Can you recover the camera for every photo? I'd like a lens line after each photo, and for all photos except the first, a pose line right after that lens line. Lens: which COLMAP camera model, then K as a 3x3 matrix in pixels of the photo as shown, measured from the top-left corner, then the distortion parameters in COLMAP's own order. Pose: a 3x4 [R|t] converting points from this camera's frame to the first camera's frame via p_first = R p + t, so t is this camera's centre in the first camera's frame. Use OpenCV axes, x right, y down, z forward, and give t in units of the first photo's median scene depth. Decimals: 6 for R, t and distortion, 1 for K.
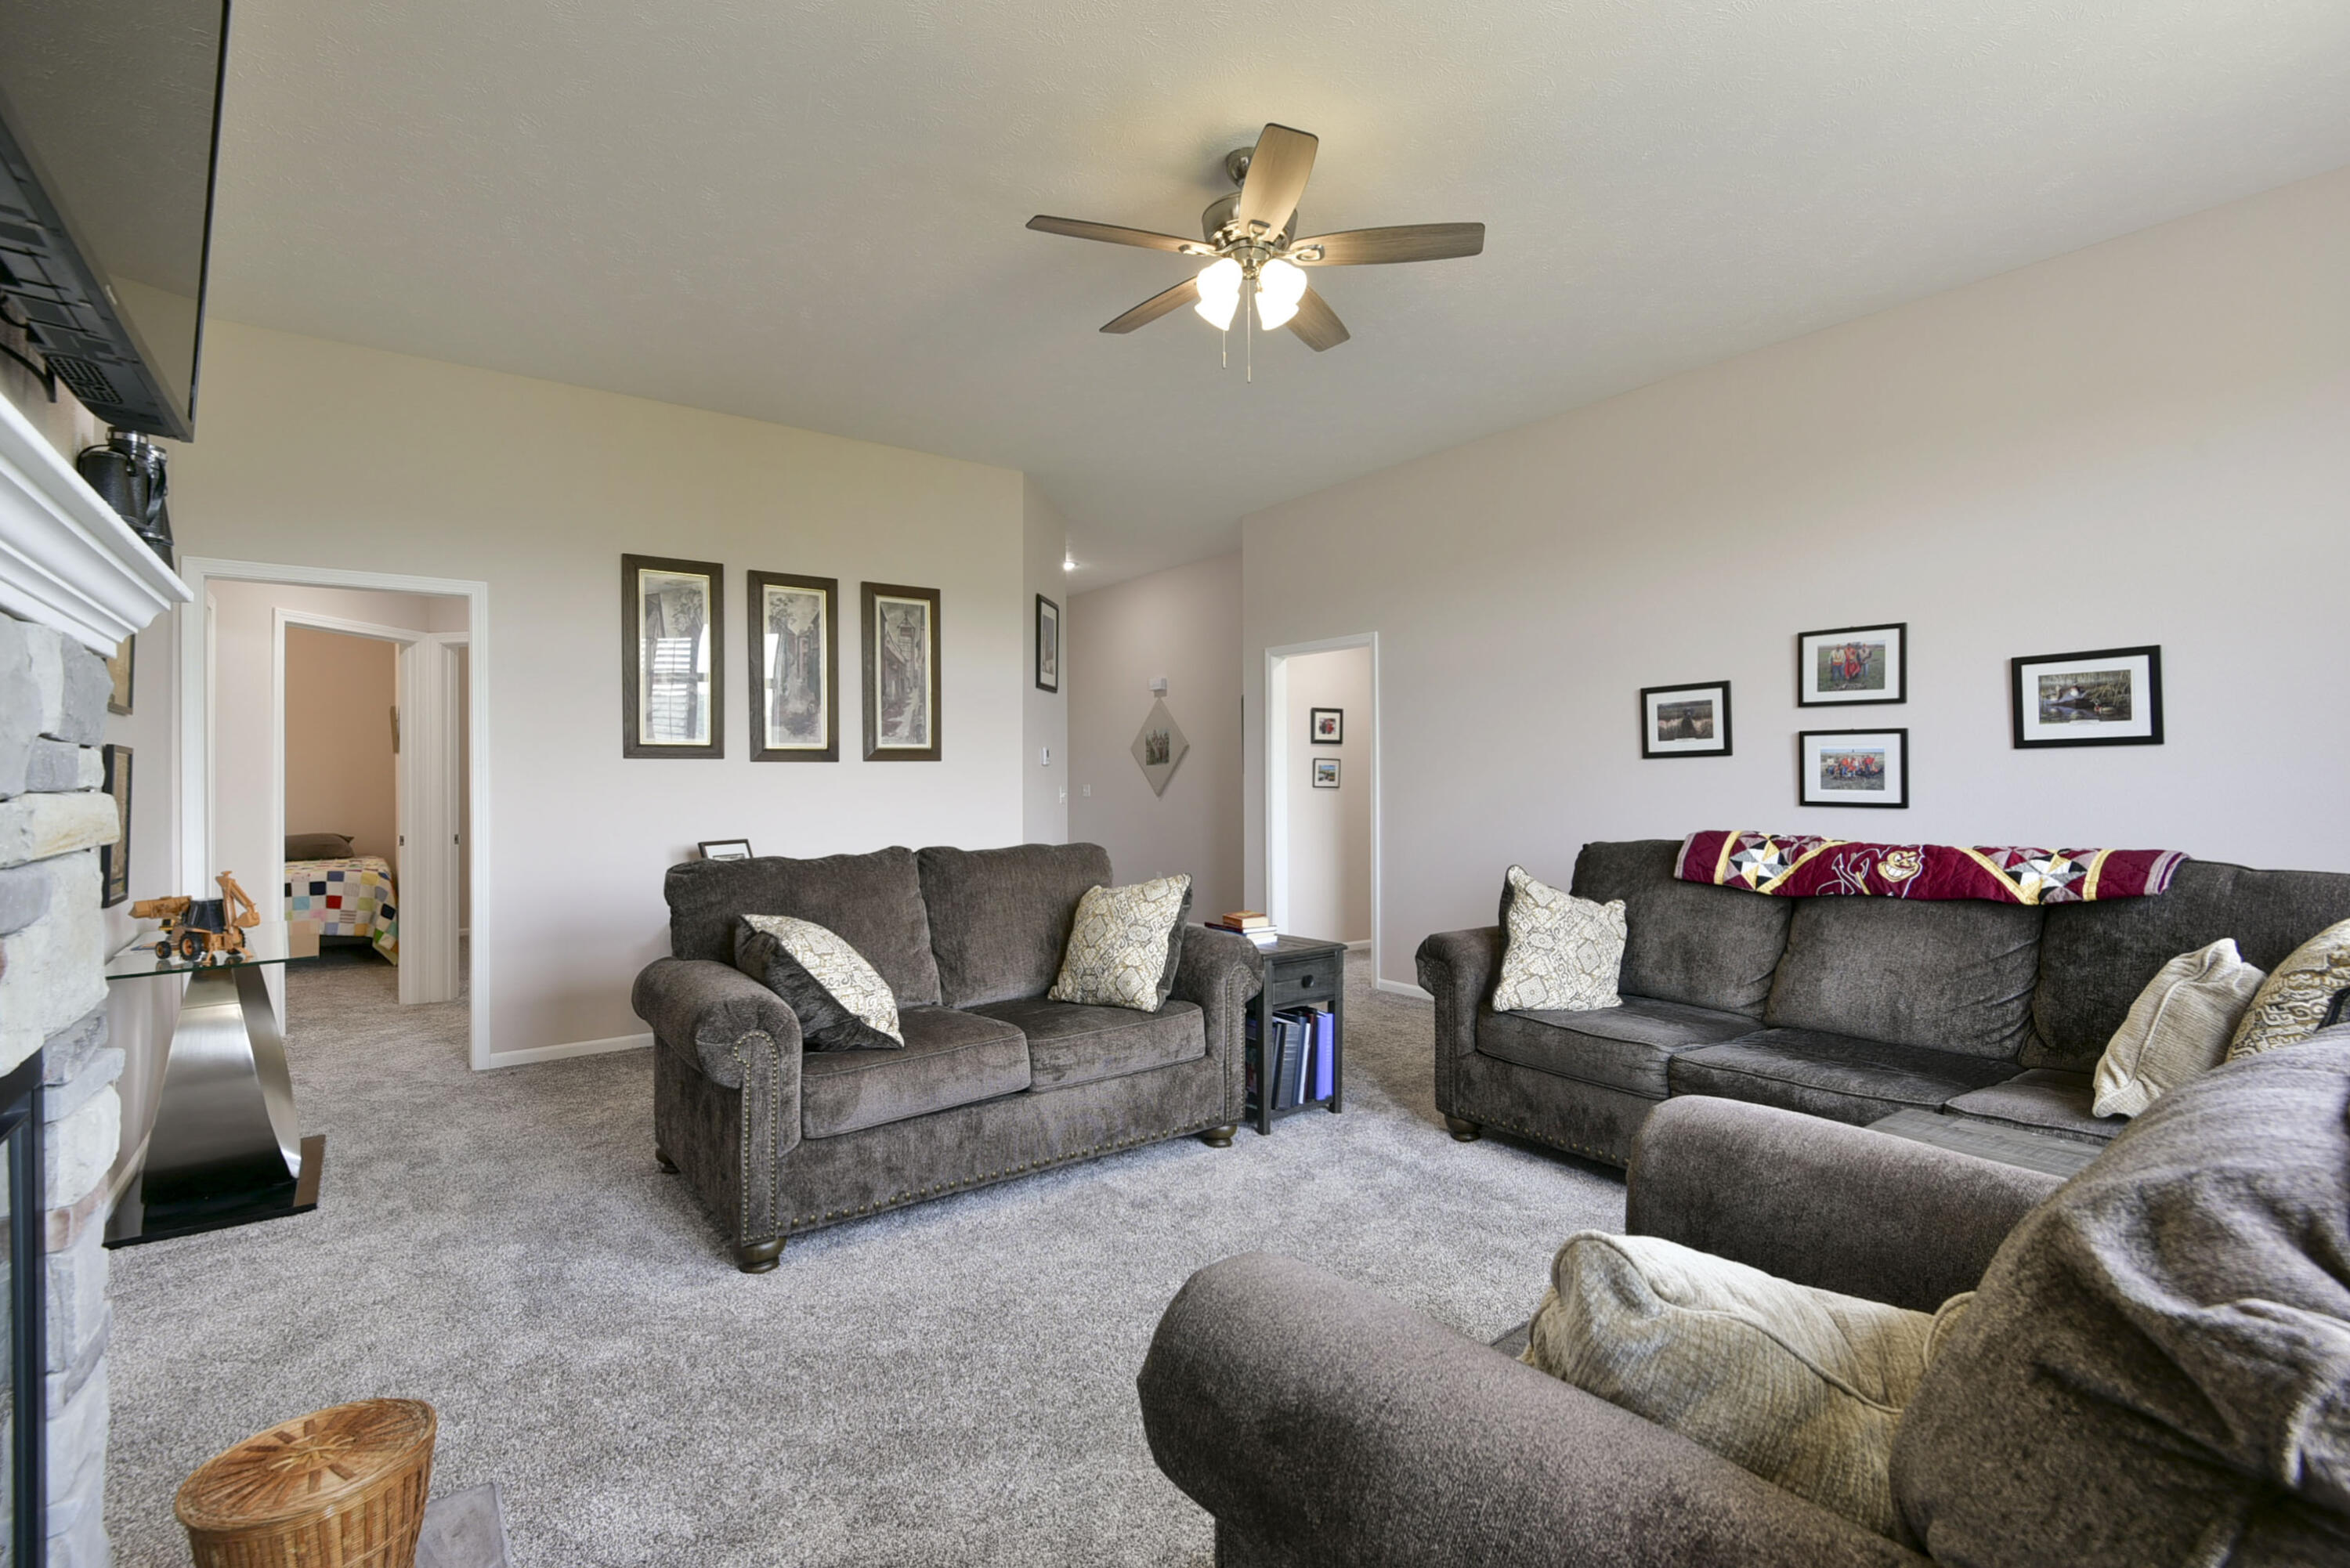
lens RADIAL K [[1081.9, 0, 1175.2], [0, 1081.9, 781.1], [0, 0, 1]] dist [-0.001994, -0.000064]
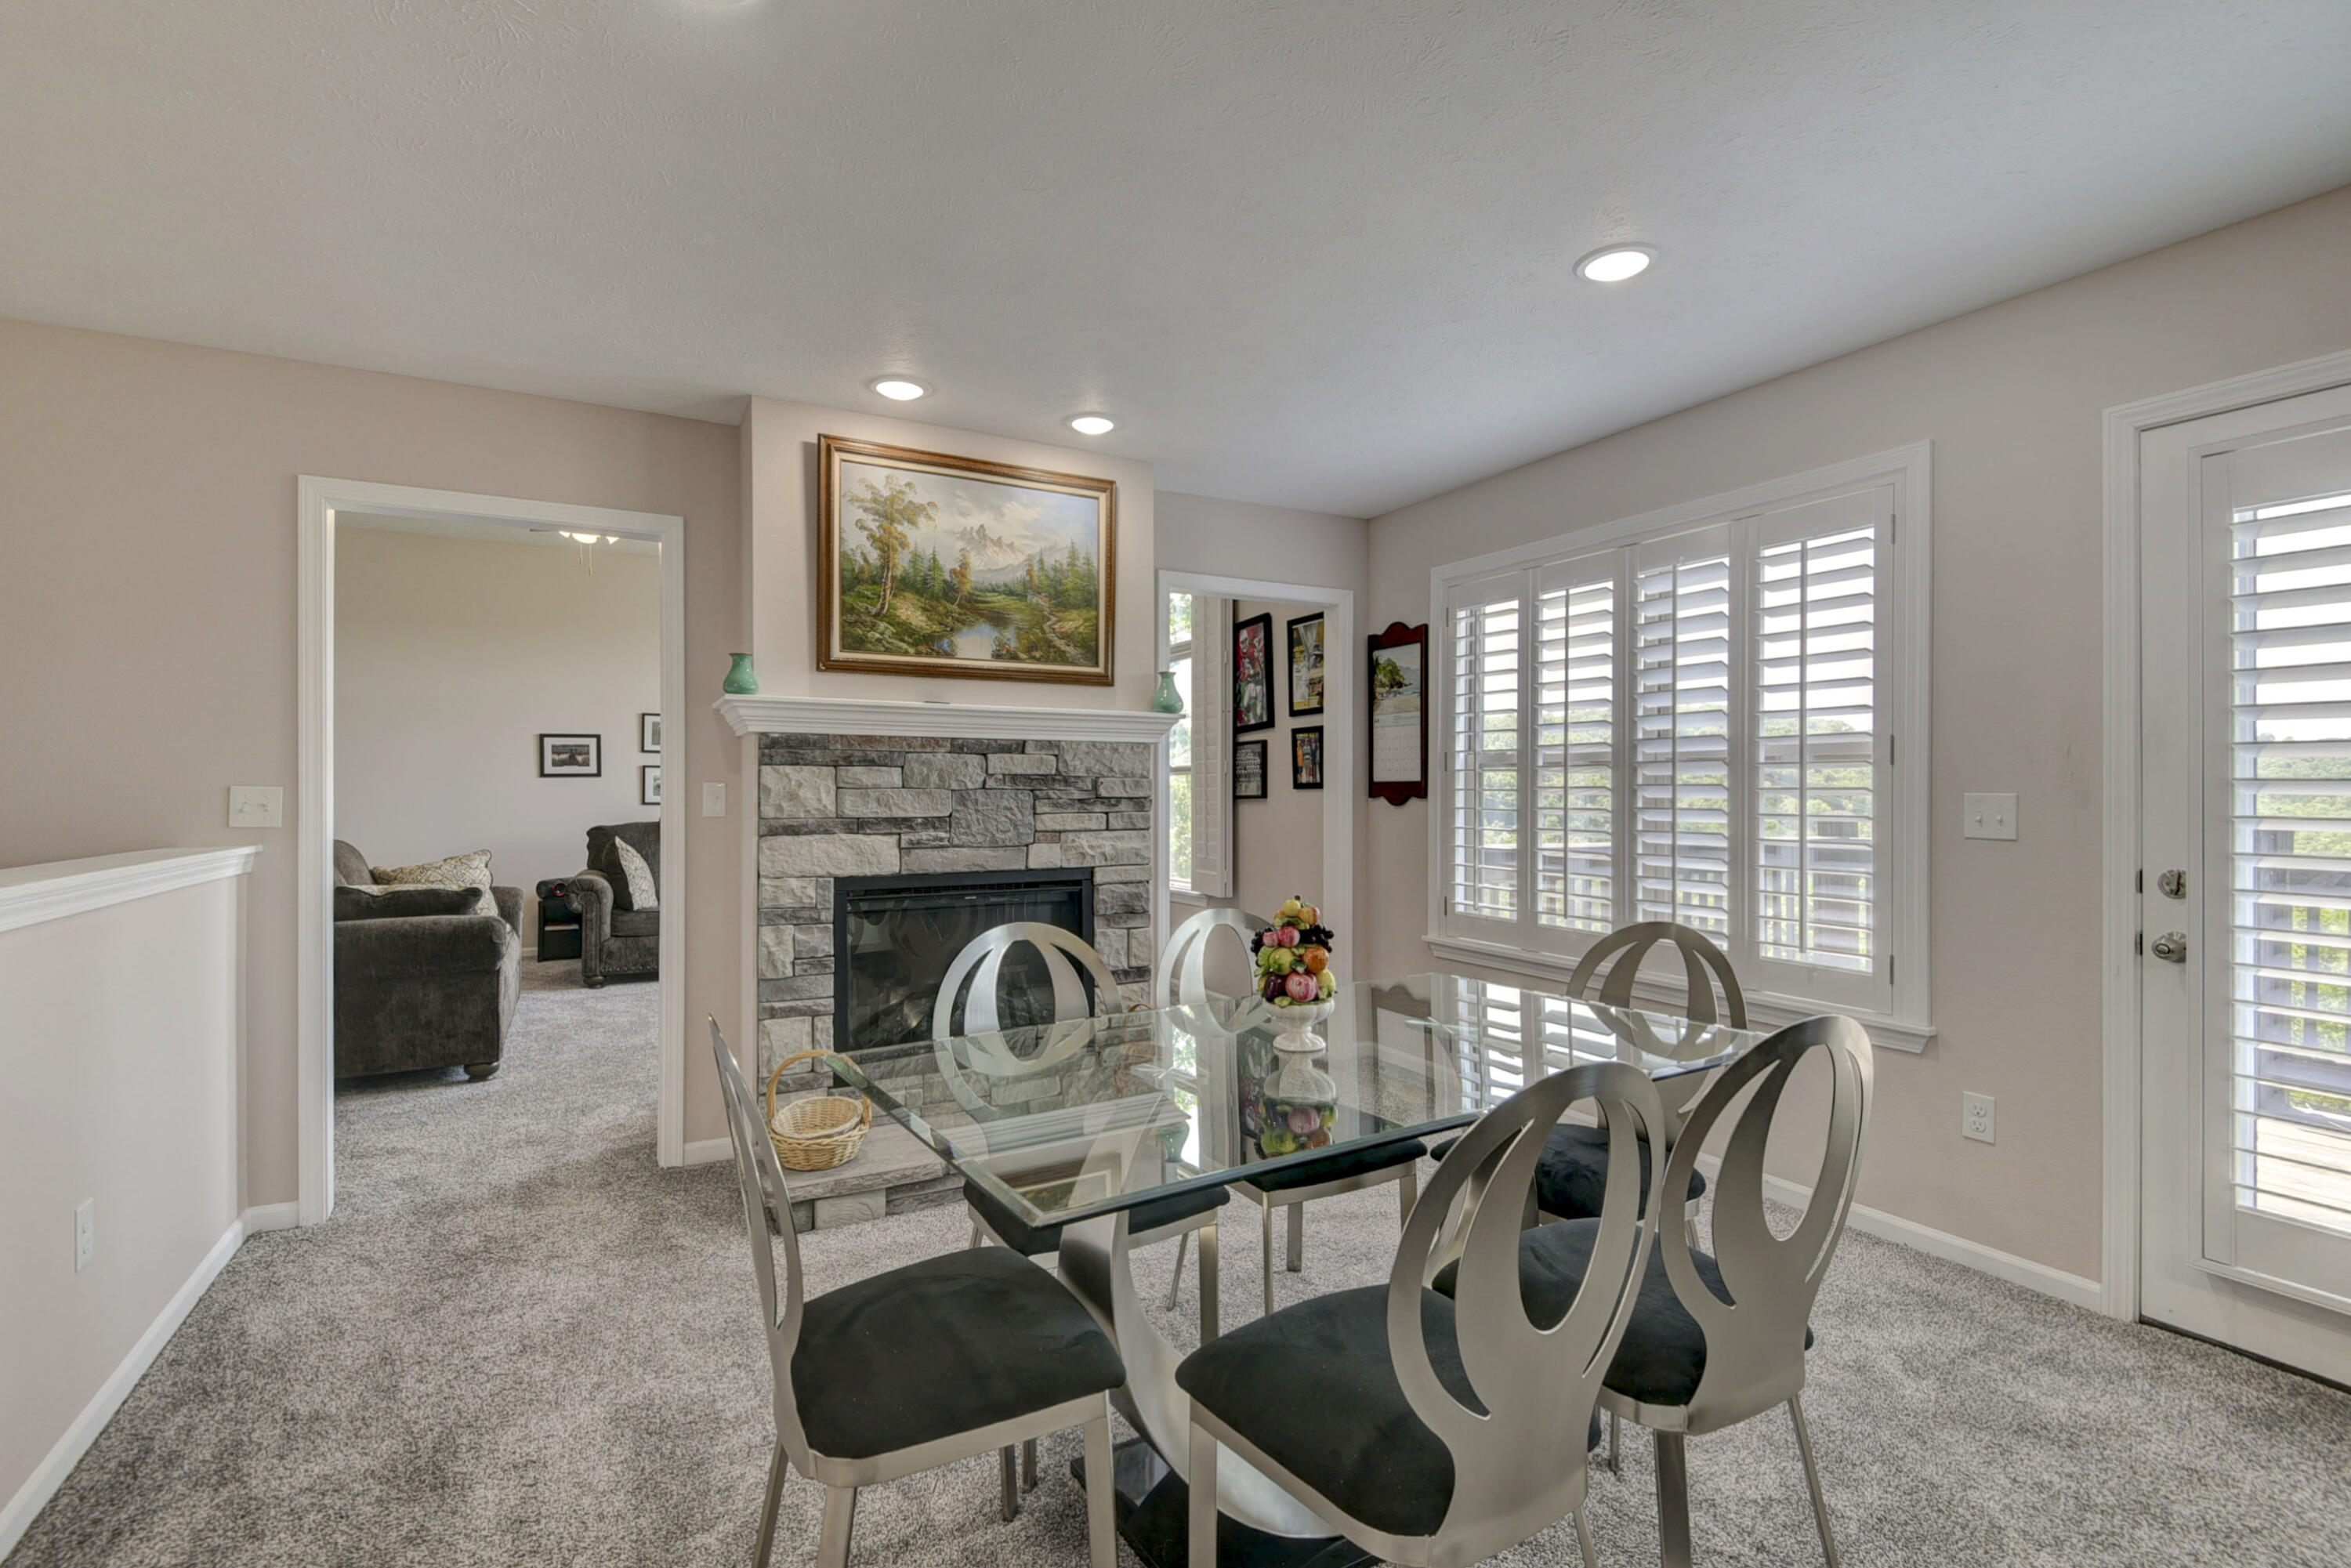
lens RADIAL K [[1082.4, 0, 1177.4], [0, 1082.4, 786.8], [0, 0, 1]] dist [-0.001994, -0.000064]
pose [[0.127591, 0.003352, 0.991821, -1.082702], [-0.003225, 0.999990, -0.002965, -0.004905], [-0.991822, -0.002821, 0.127601, -0.154385]]
